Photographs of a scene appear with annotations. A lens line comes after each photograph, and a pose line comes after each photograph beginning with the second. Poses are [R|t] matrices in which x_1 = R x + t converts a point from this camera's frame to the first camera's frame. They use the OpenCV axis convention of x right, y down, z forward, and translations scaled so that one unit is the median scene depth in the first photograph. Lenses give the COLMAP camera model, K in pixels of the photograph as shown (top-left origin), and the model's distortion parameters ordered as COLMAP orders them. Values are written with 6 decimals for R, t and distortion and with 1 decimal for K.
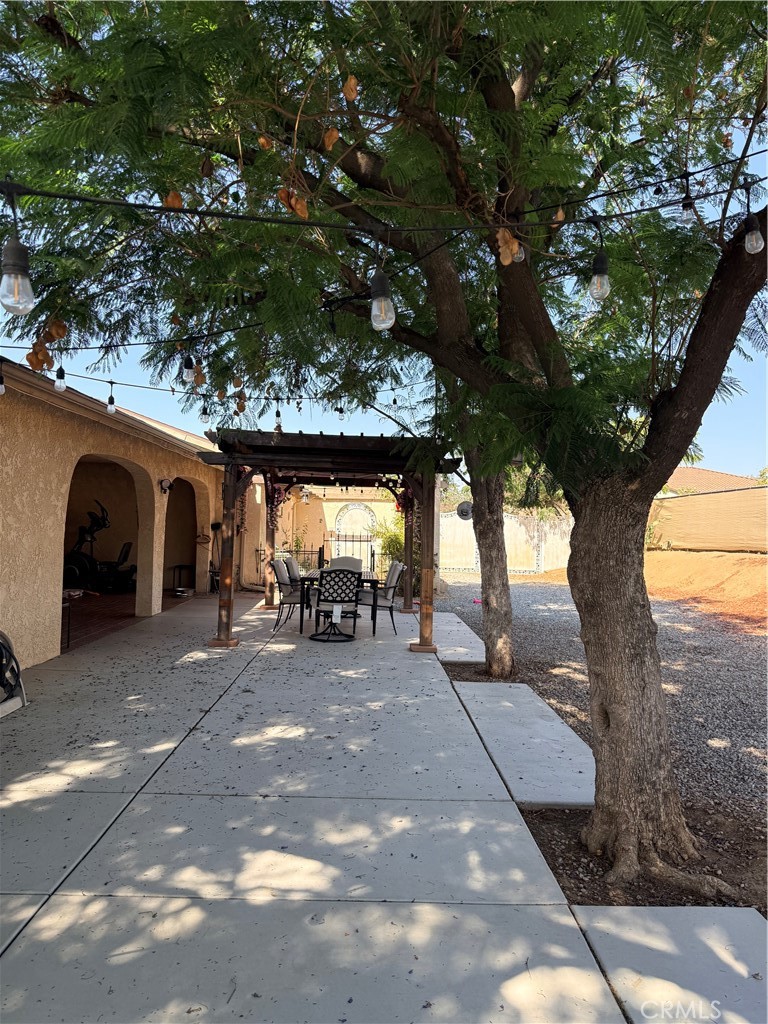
lens RADIAL K [[696.0, 0, 384.0], [0, 696.0, 512.0], [0, 0, 1]] dist [0.161948, -0.345322]
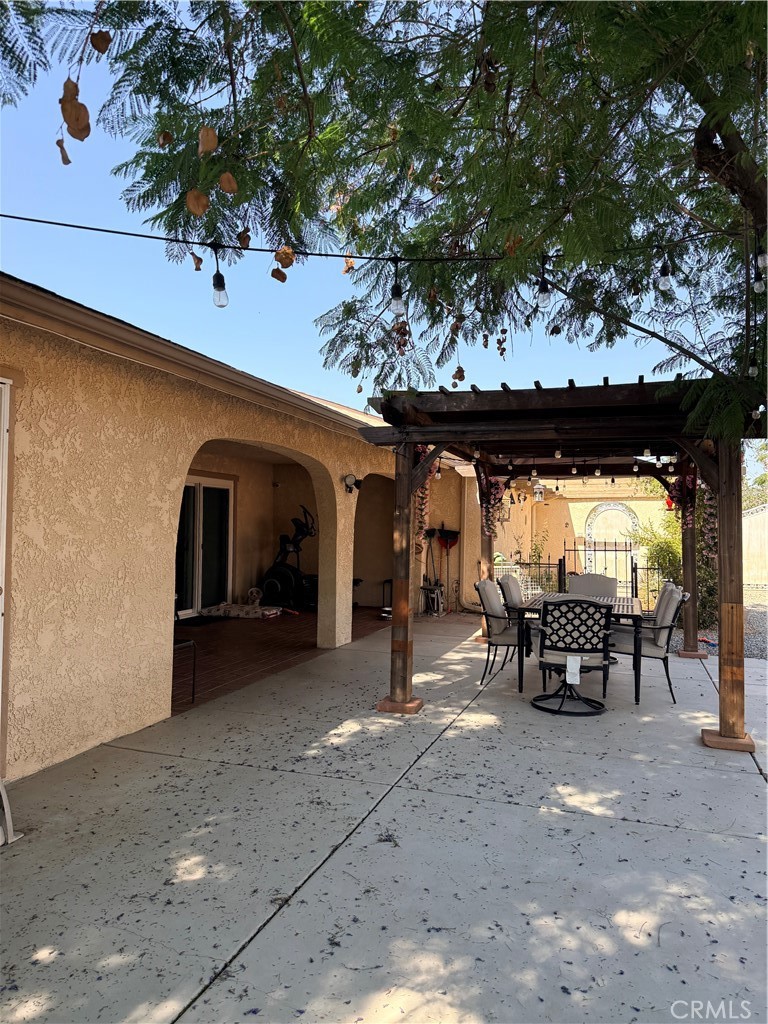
lens RADIAL K [[696.0, 0, 384.0], [0, 696.0, 512.0], [0, 0, 1]] dist [0.161948, -0.345322]
pose [[0.935924, -0.024056, -0.351379, 0.000814], [0.020925, 0.999700, -0.012706, 0.007450], [0.351580, 0.004539, 0.936147, 0.338306]]
